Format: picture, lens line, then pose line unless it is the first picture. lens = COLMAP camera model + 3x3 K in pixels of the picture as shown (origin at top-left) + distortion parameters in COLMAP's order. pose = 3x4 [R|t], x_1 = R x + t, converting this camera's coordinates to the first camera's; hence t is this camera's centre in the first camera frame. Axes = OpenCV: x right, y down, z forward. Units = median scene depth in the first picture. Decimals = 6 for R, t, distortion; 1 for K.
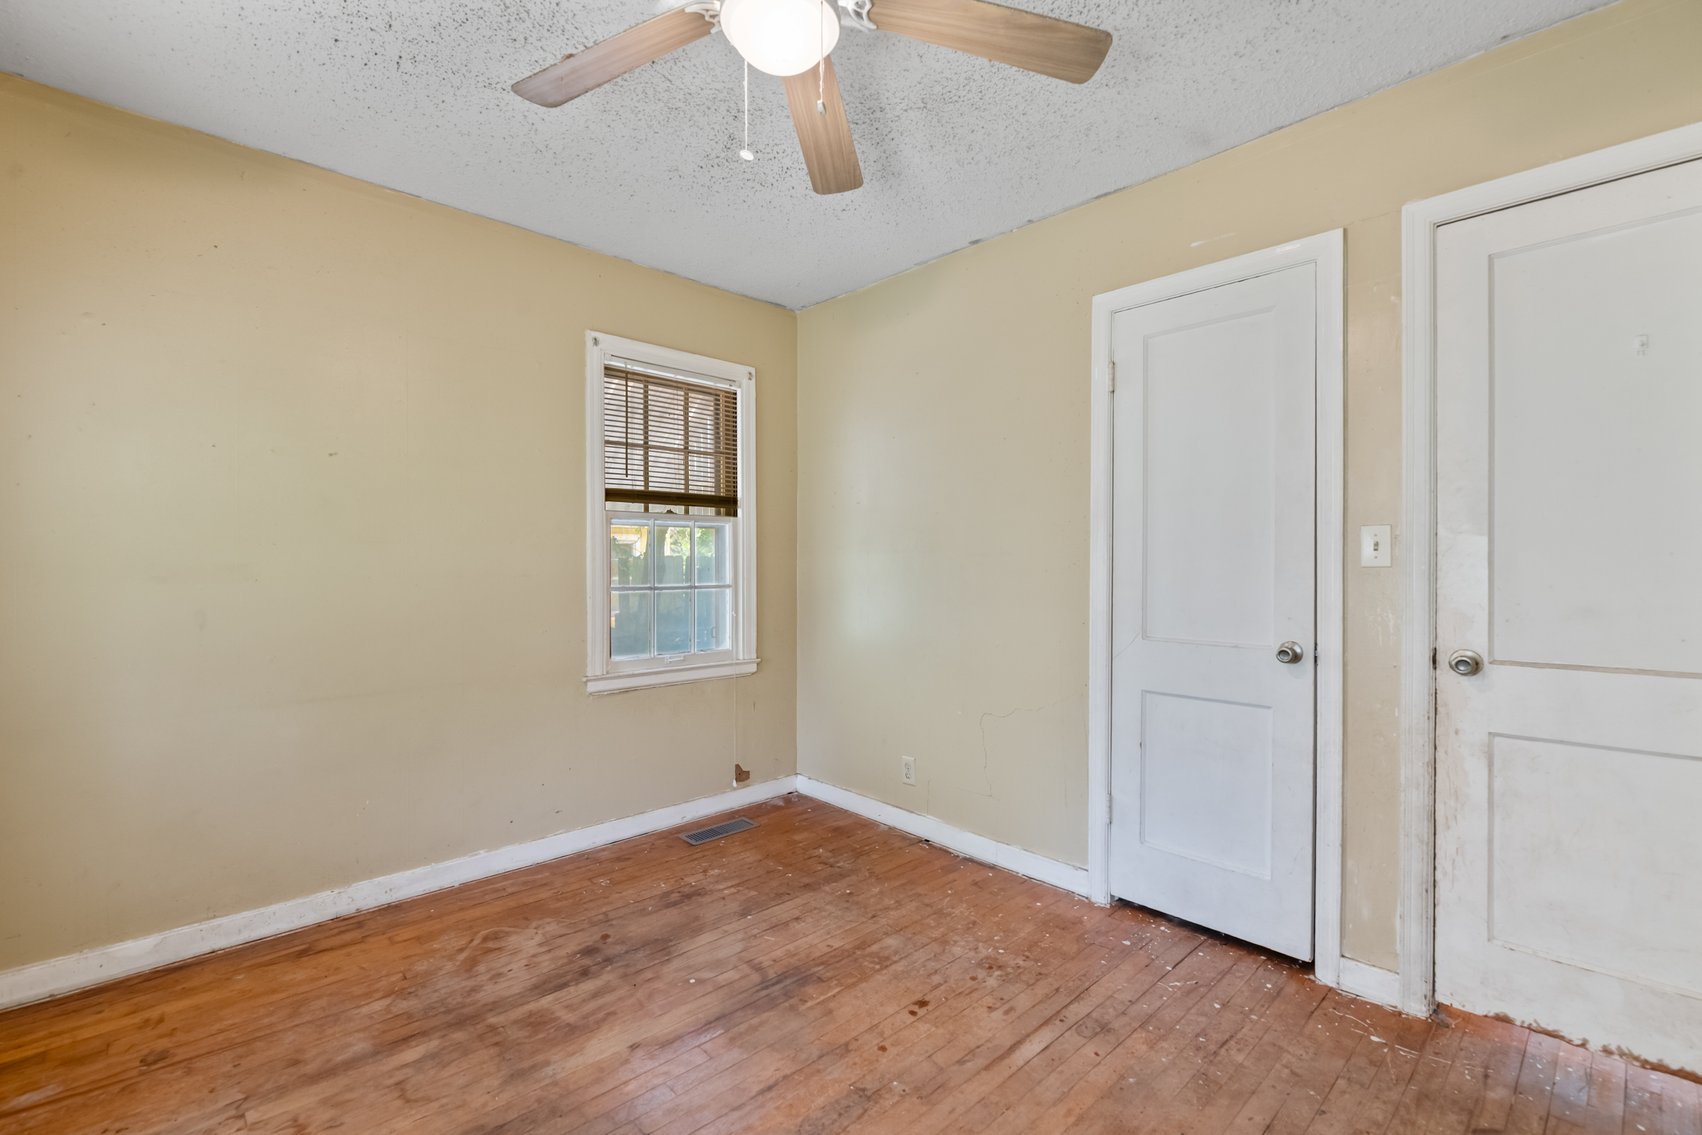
lens RADIAL K [[747.8, 0, 851.9], [0, 747.8, 559.6], [0, 0, 1]] dist [-0.000154, -0.001776]
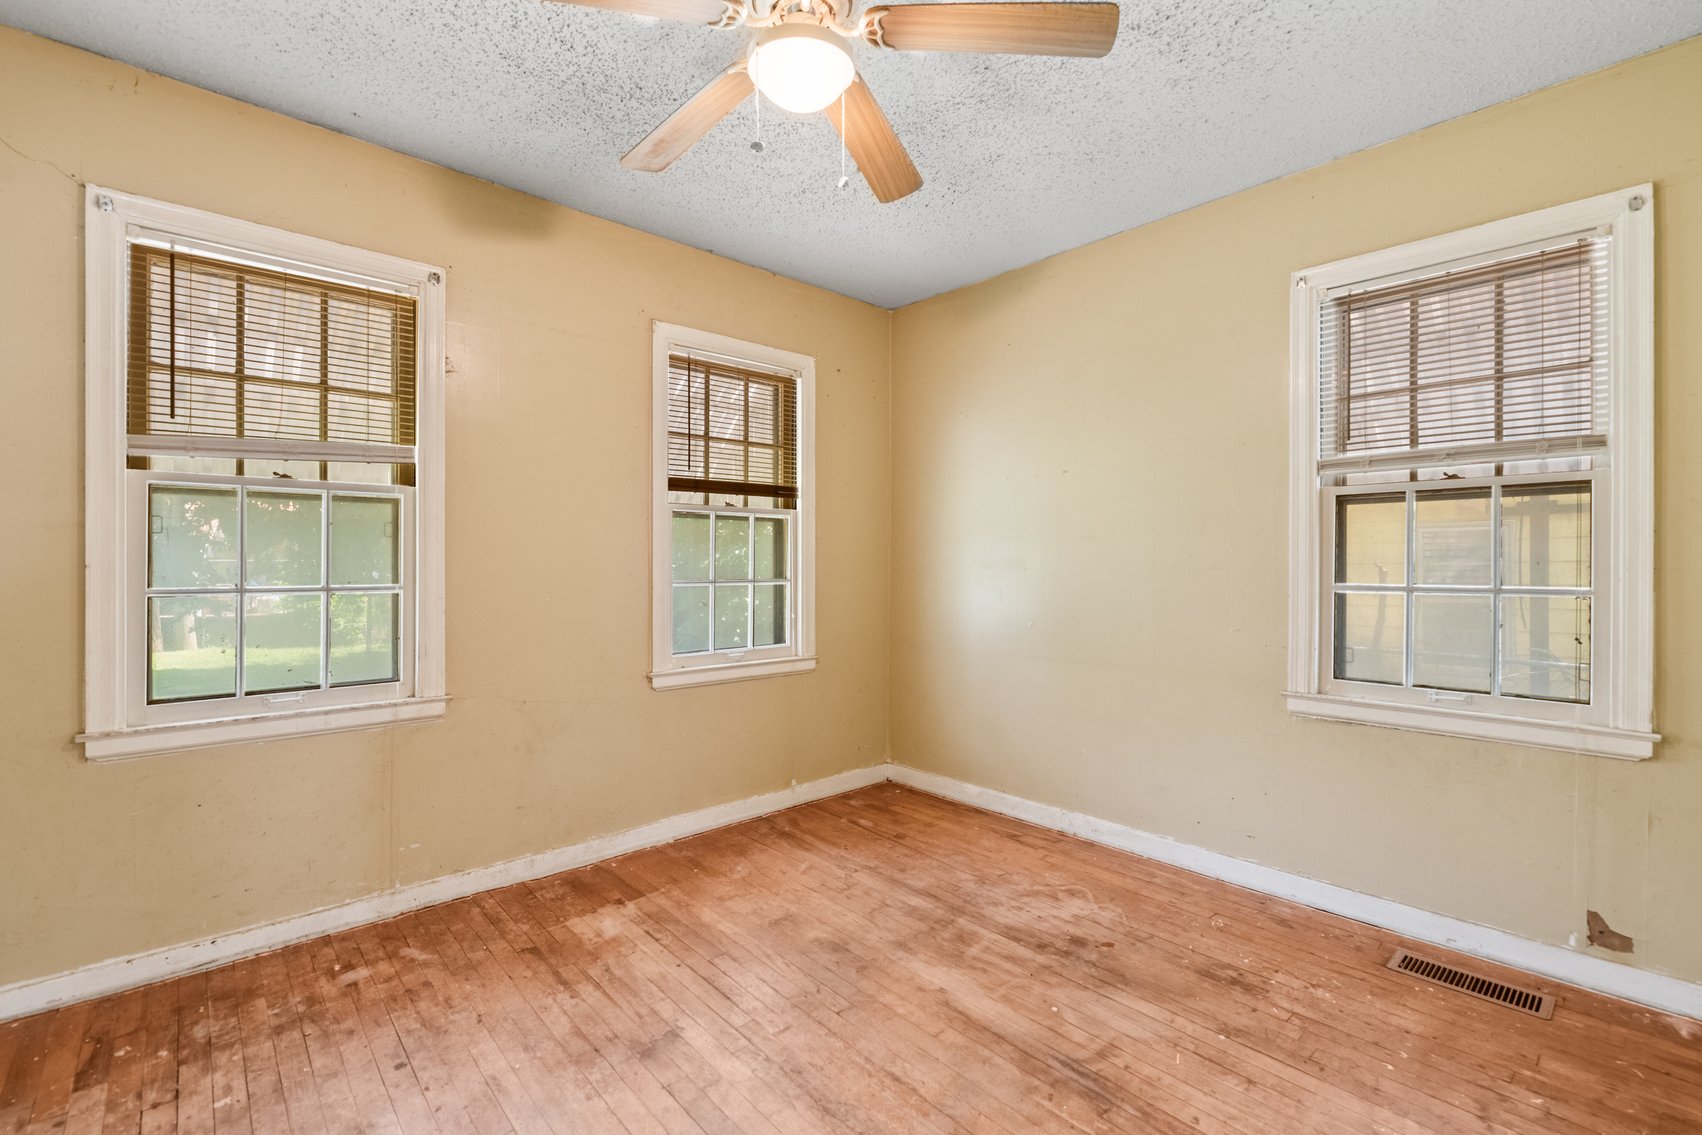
lens RADIAL K [[747.8, 0, 851.9], [0, 747.8, 559.6], [0, 0, 1]] dist [-0.000154, -0.001776]
pose [[-0.015331, -0.007182, -0.999857, 0.615708], [-0.001539, 0.999973, -0.007159, 0.022343], [0.999881, 0.001429, -0.015342, 0.674202]]
